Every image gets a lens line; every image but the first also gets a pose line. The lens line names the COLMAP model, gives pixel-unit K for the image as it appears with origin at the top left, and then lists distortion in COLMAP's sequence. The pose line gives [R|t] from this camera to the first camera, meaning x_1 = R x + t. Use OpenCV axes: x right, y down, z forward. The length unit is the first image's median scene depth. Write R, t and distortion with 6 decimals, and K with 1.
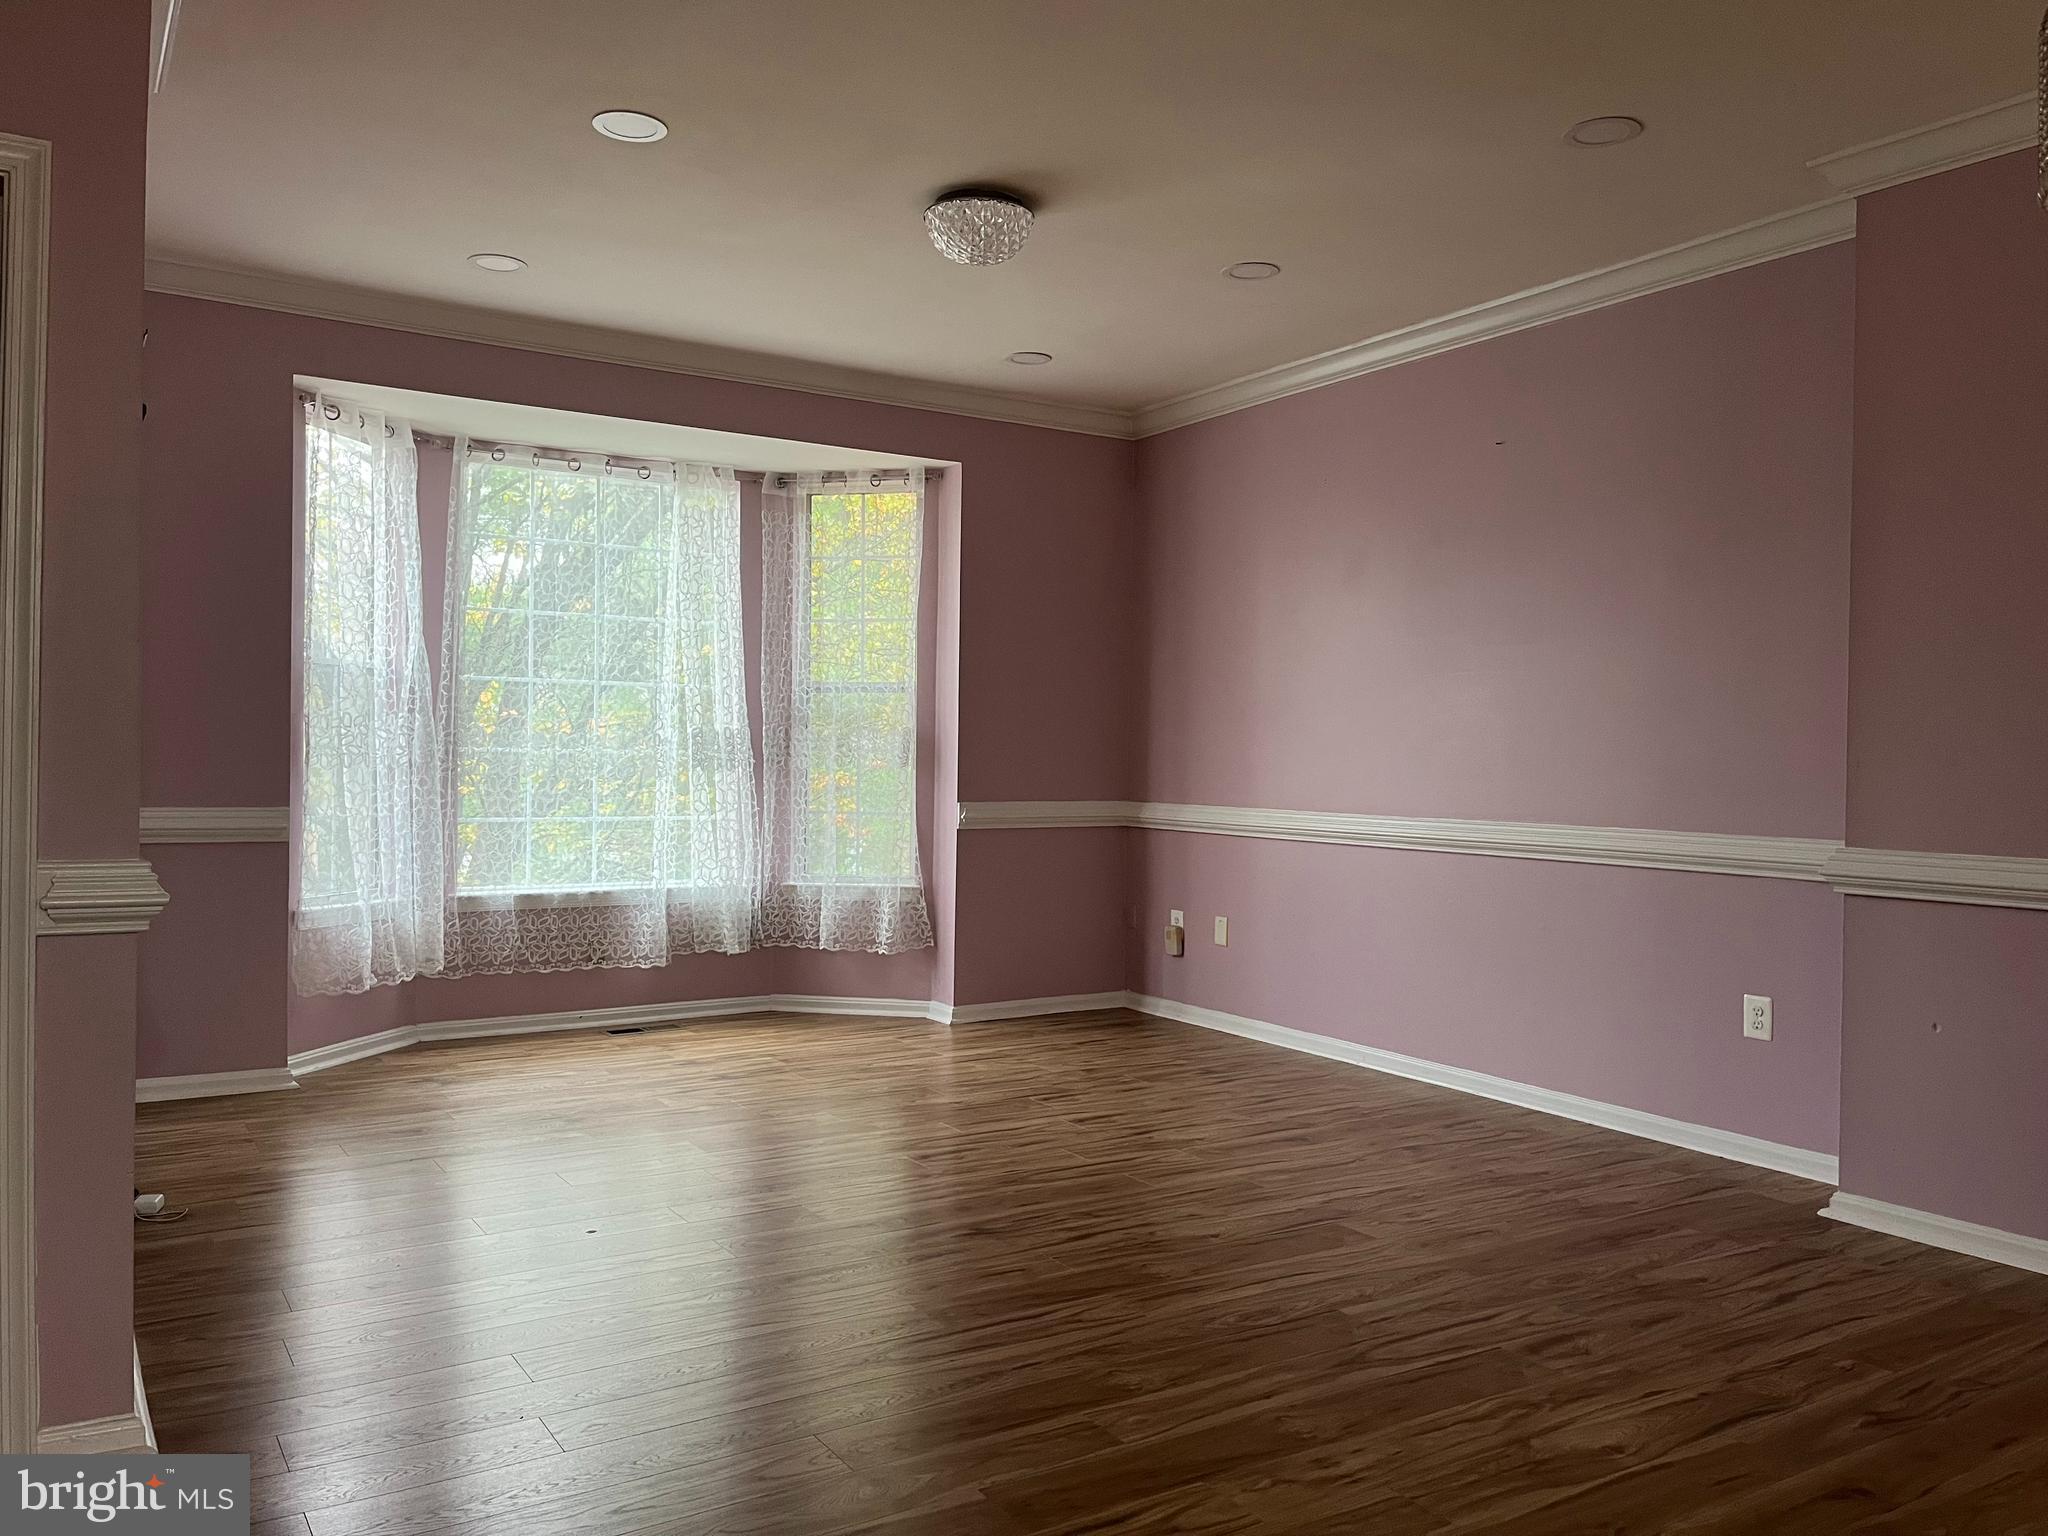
lens RADIAL K [[1551.8, 0, 1017.6], [0, 1551.8, 760.1], [0, 0, 1]] dist [0.040657, -0.040459]
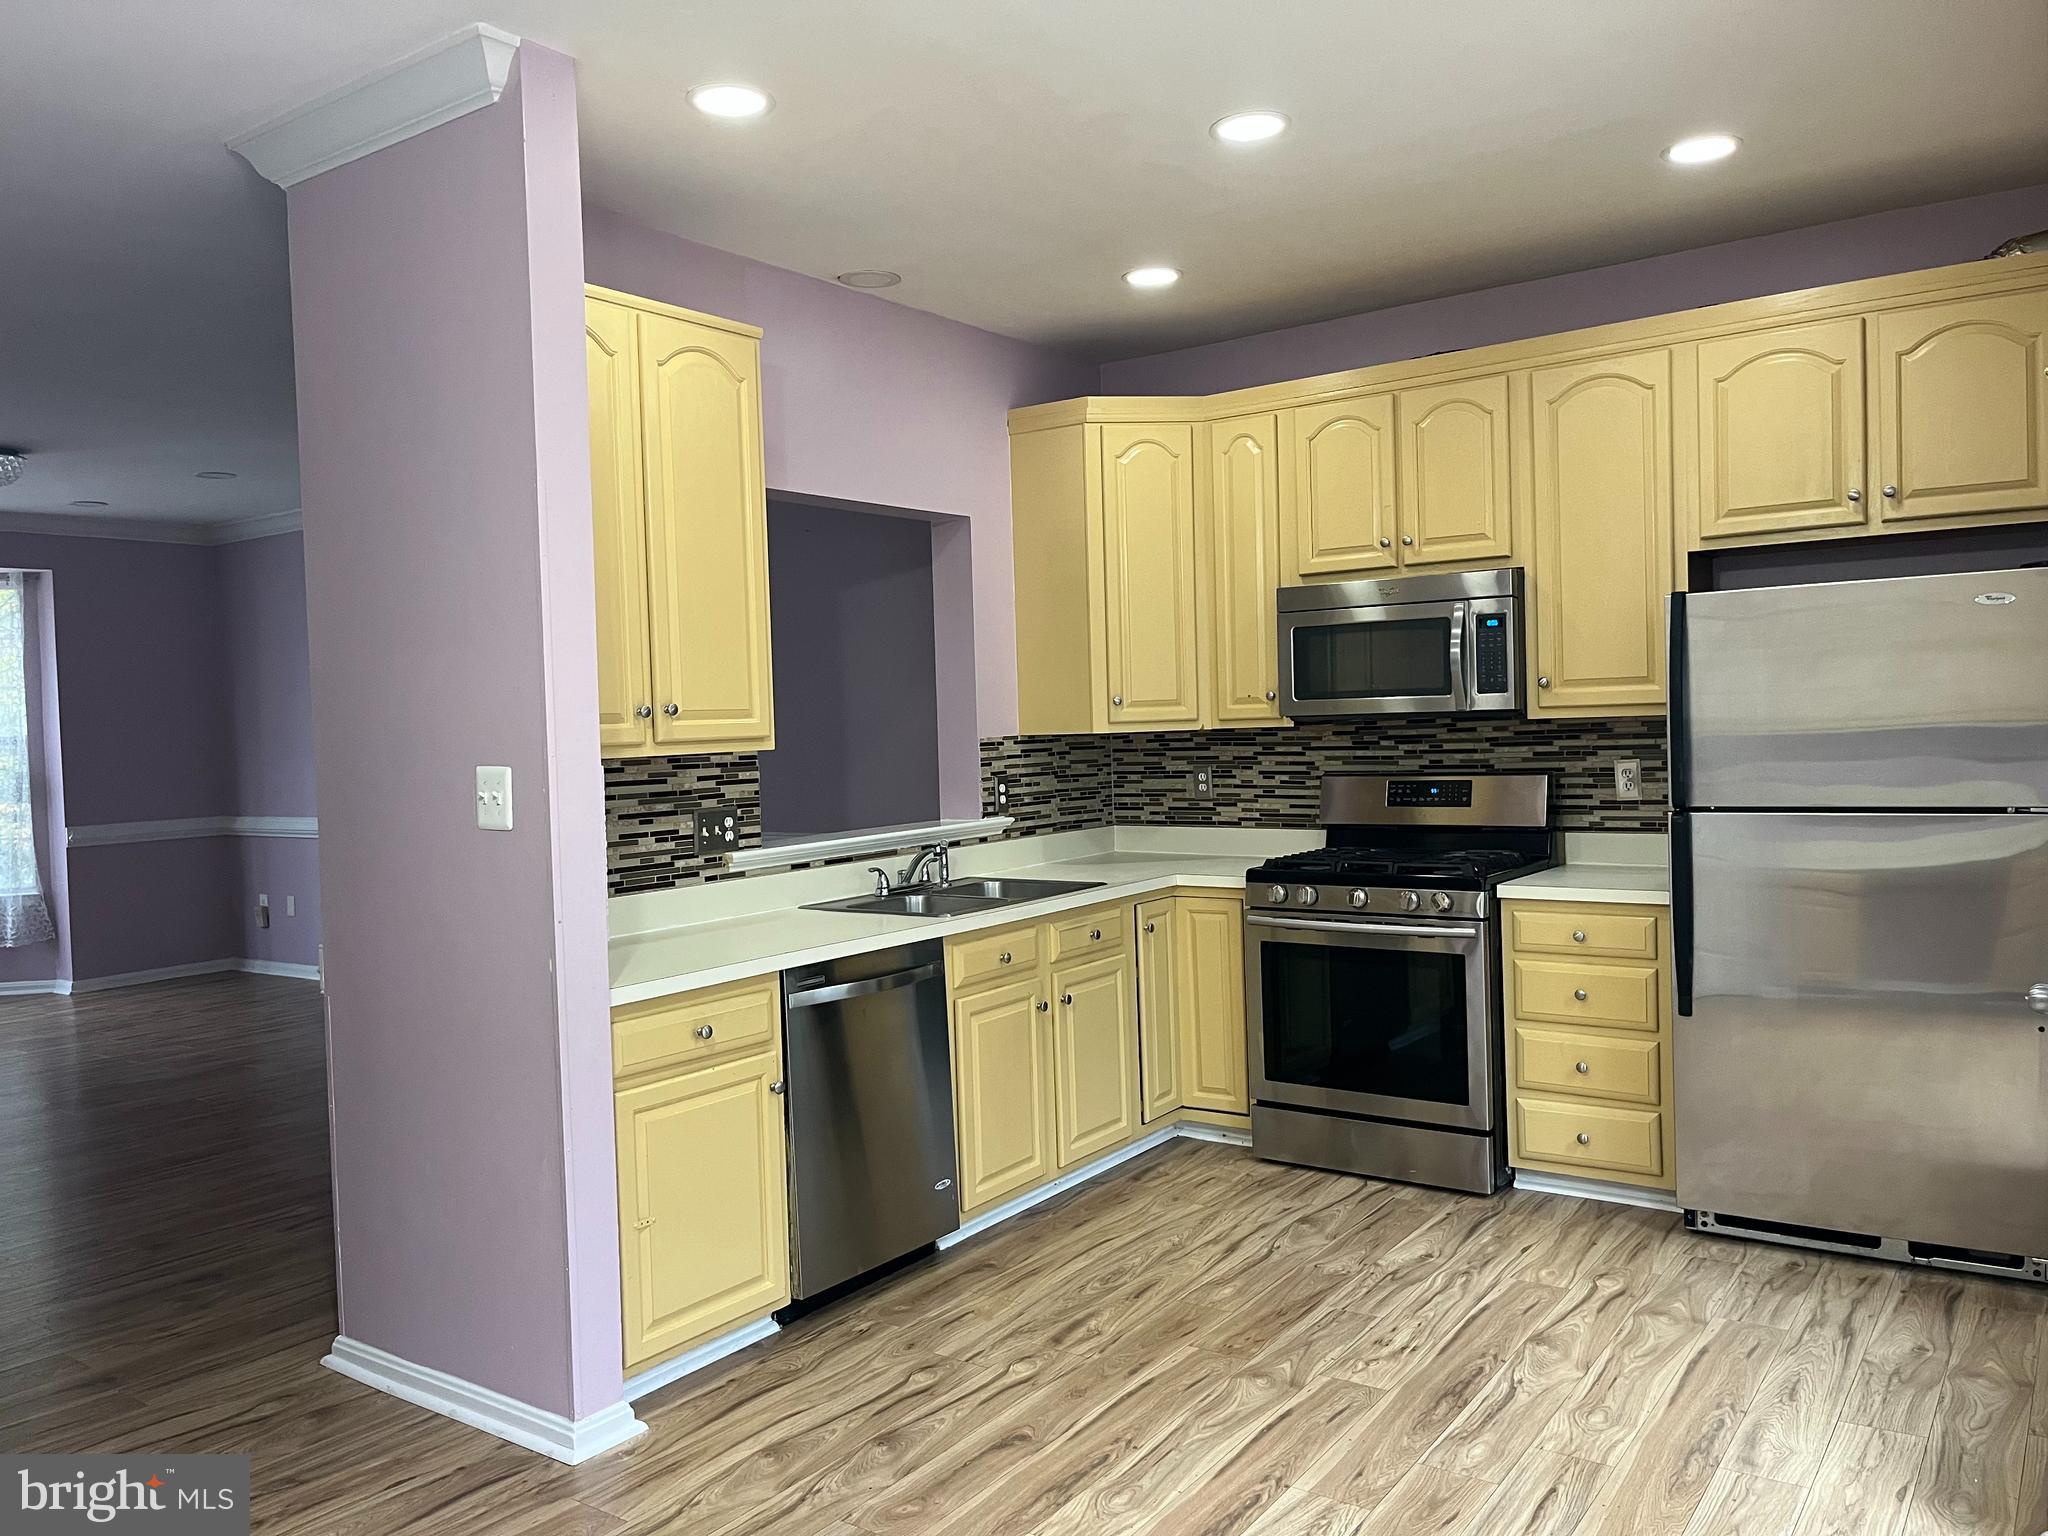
lens RADIAL K [[1551.8, 0, 1030.3], [0, 1551.8, 777.8], [0, 0, 1]] dist [0.040657, -0.040459]
pose [[0.919223, -0.055285, 0.389836, 0.193867], [0.045253, 0.998367, 0.034879, -0.023615], [-0.391127, -0.014420, 0.920224, -0.533901]]
